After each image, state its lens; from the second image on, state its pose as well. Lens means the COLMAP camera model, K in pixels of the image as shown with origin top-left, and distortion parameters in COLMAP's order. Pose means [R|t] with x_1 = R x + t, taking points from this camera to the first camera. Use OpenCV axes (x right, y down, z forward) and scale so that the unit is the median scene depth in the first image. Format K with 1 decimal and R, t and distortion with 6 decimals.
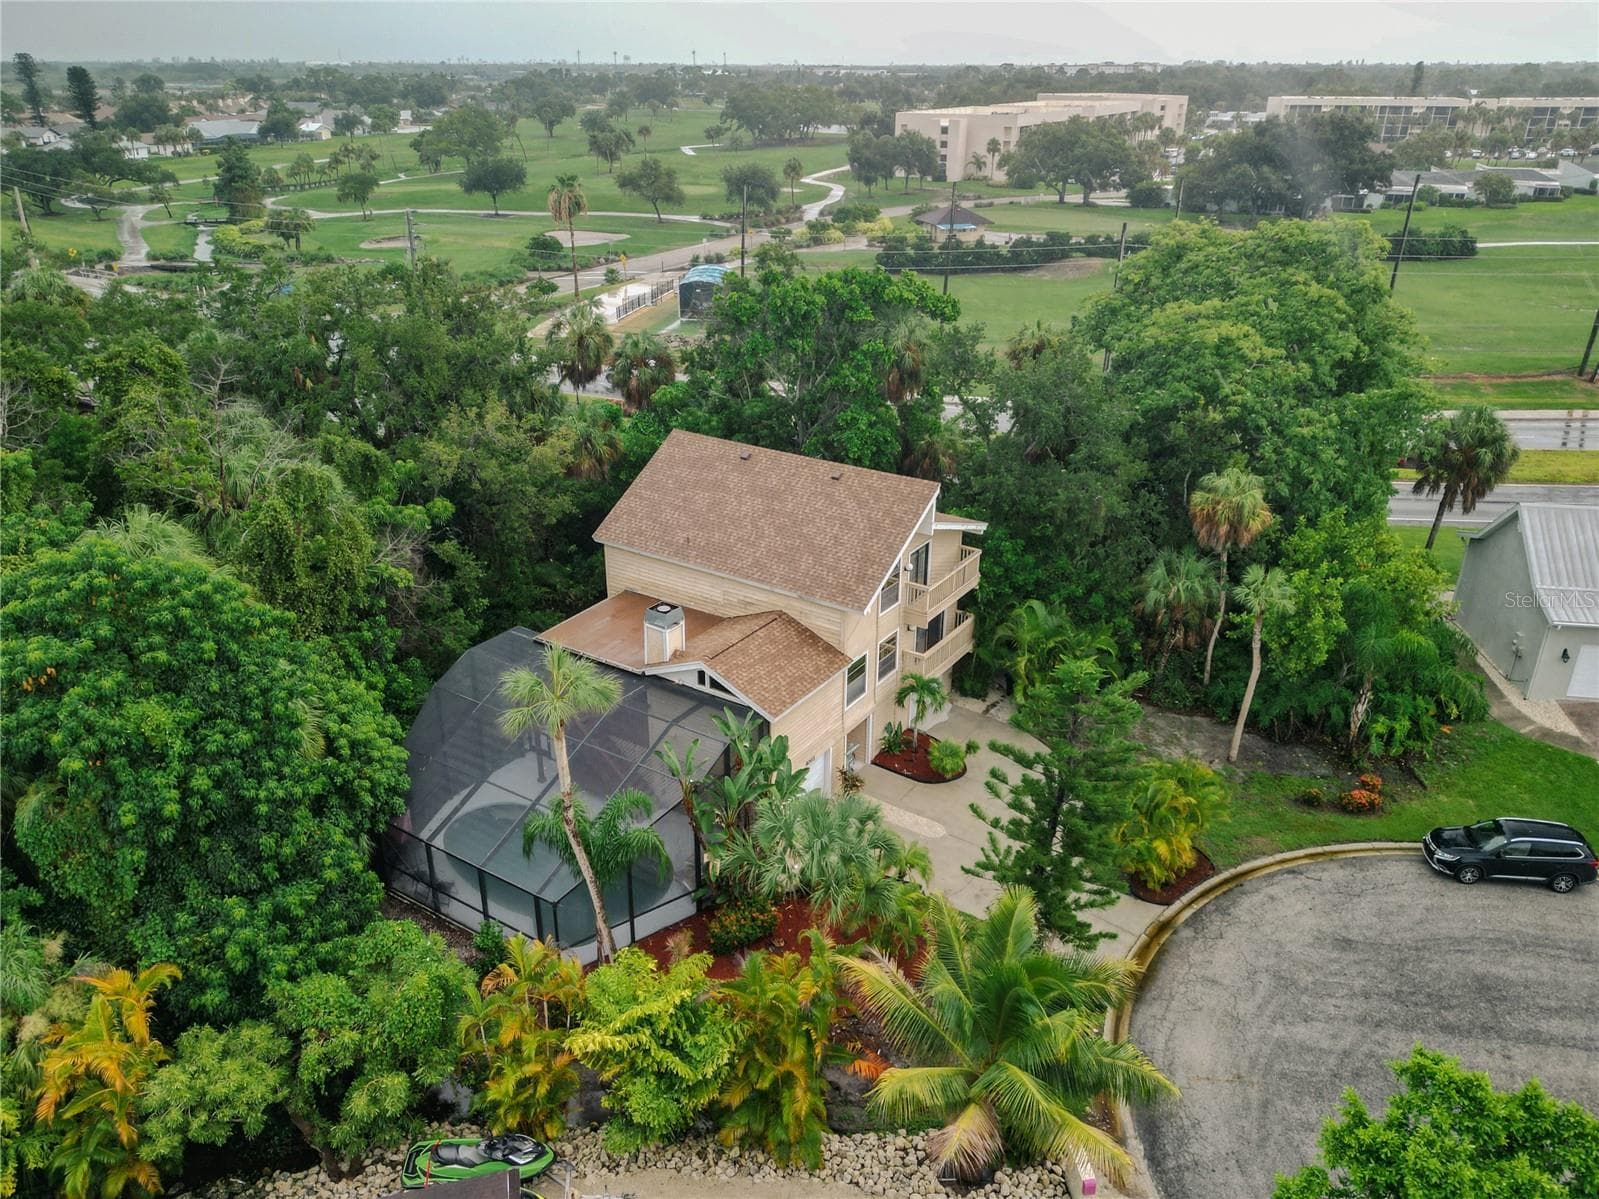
lens RADIAL K [[1119.7, 0, 795.5], [0, 1119.7, 589.6], [0, 0, 1]] dist [0.069718, -0.063148]
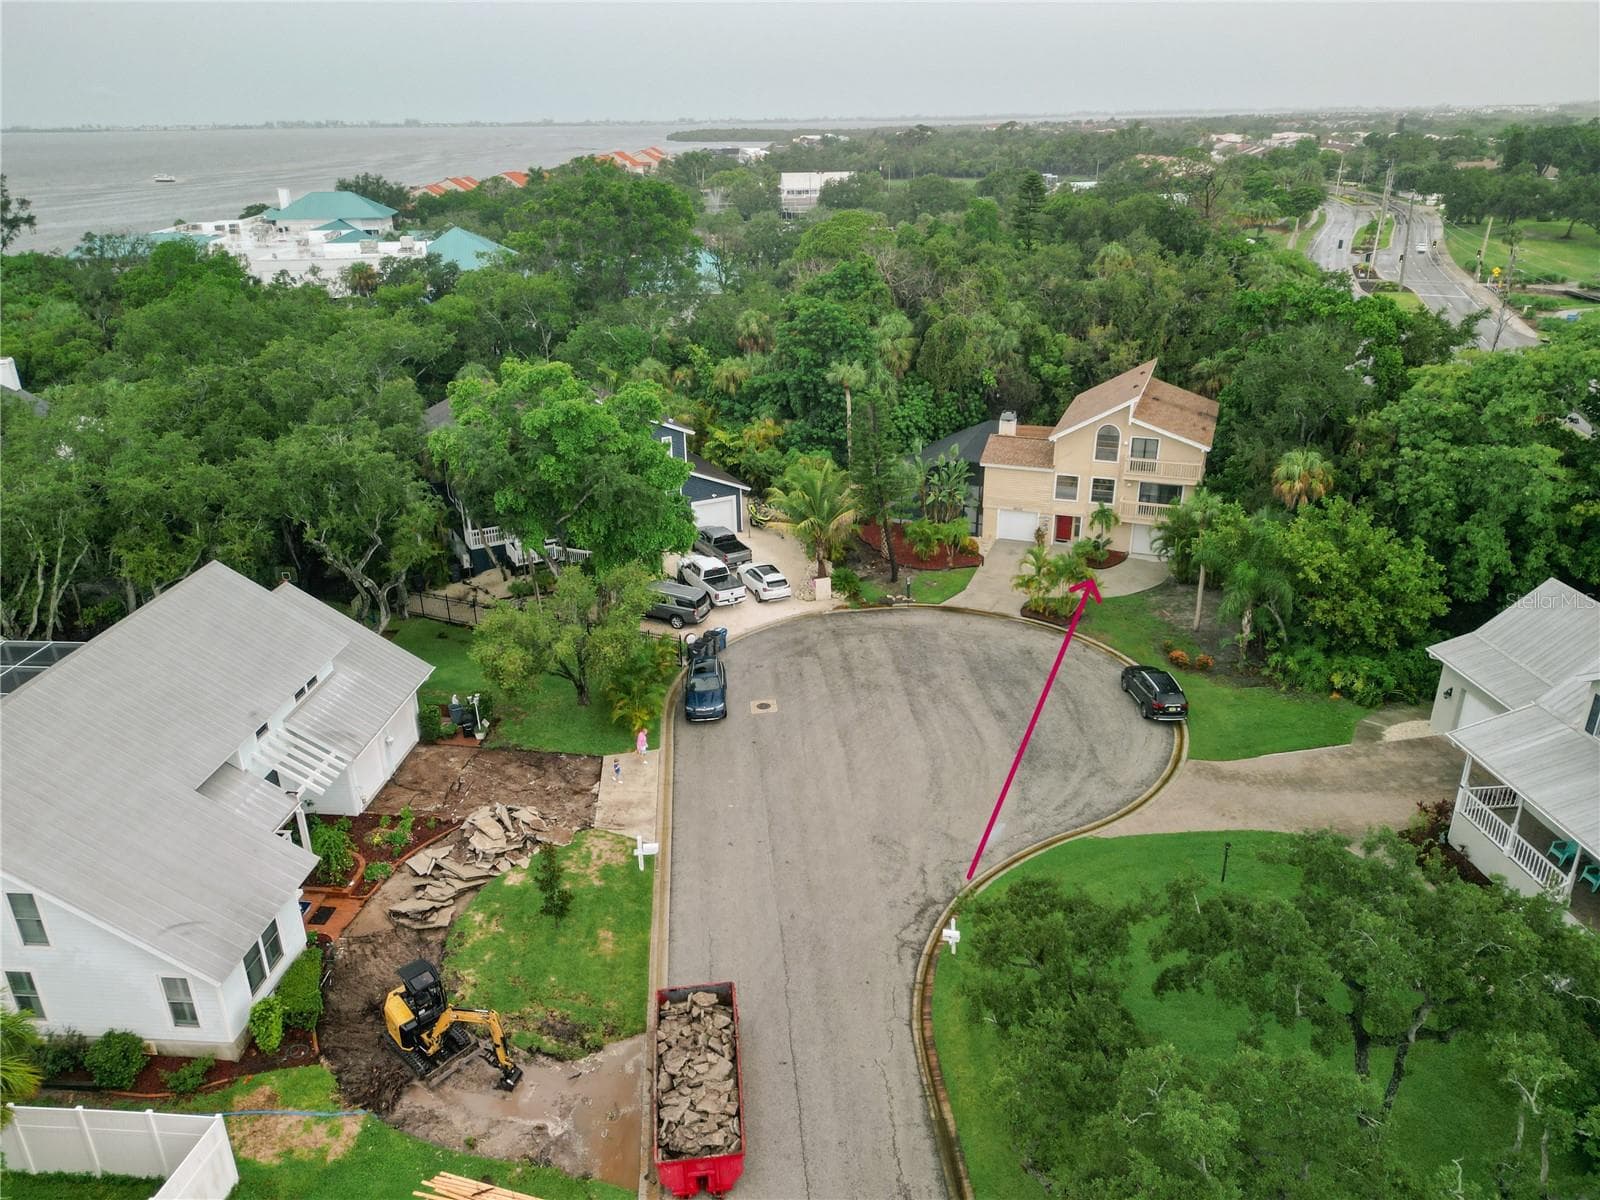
lens RADIAL K [[1120.4, 0, 796.0], [0, 1120.4, 590.1], [0, 0, 1]] dist [0.069718, -0.063148]
pose [[0.220970, 0.371991, -0.901551, 1.512989], [-0.377502, 0.884968, 0.272623, -0.093136], [0.899258, 0.280096, 0.335978, 0.040303]]
